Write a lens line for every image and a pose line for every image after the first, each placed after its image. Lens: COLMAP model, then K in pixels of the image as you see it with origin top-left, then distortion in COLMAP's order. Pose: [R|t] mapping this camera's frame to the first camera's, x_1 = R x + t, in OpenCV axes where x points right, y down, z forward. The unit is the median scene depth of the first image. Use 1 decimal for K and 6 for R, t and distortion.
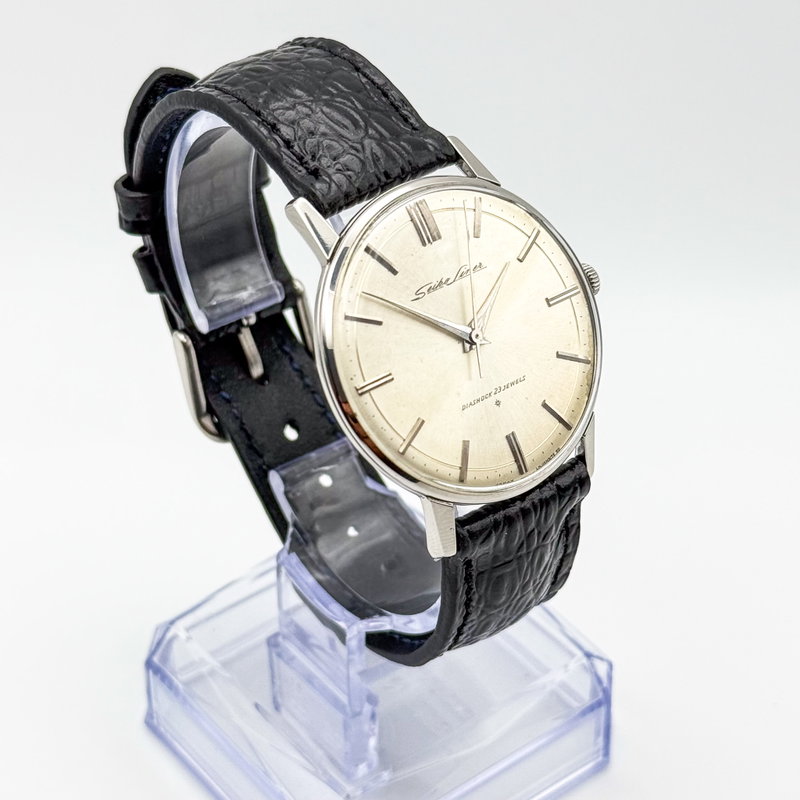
lens RADIAL K [[2126.2, 0, 400.0], [0, 2126.2, 400.0], [0, 0, 1]] dist [0.154079, 0.448552]
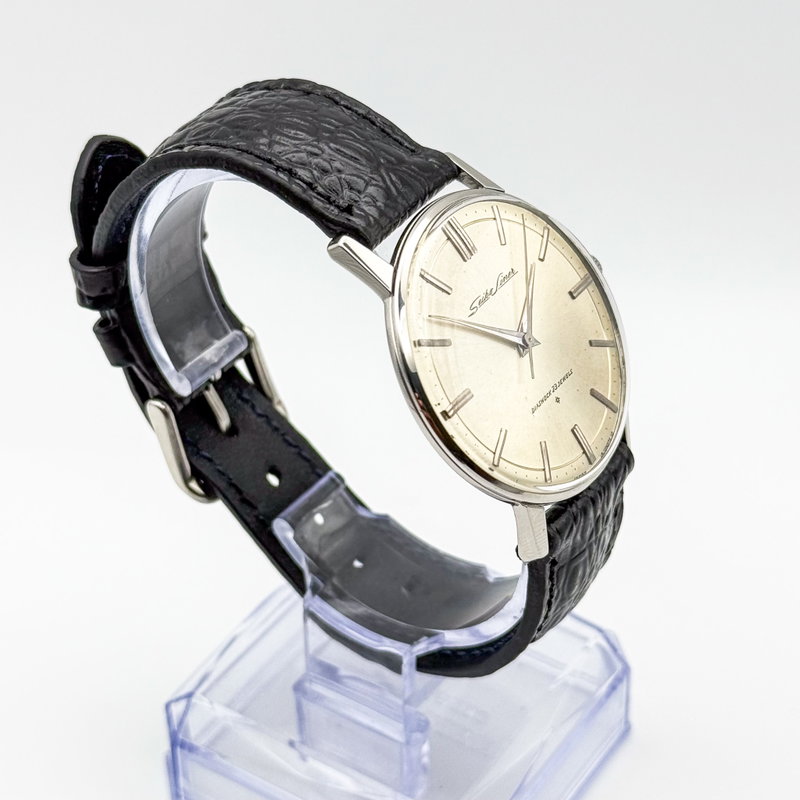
lens RADIAL K [[2126.2, 0, 400.0], [0, 2126.2, 400.0], [0, 0, 1]] dist [0.154079, 0.448552]
pose [[0.947777, -0.194224, 0.252973, -0.271699], [0.196275, 0.980395, 0.017356, -0.029772], [-0.251385, 0.033203, 0.967318, 0.028710]]
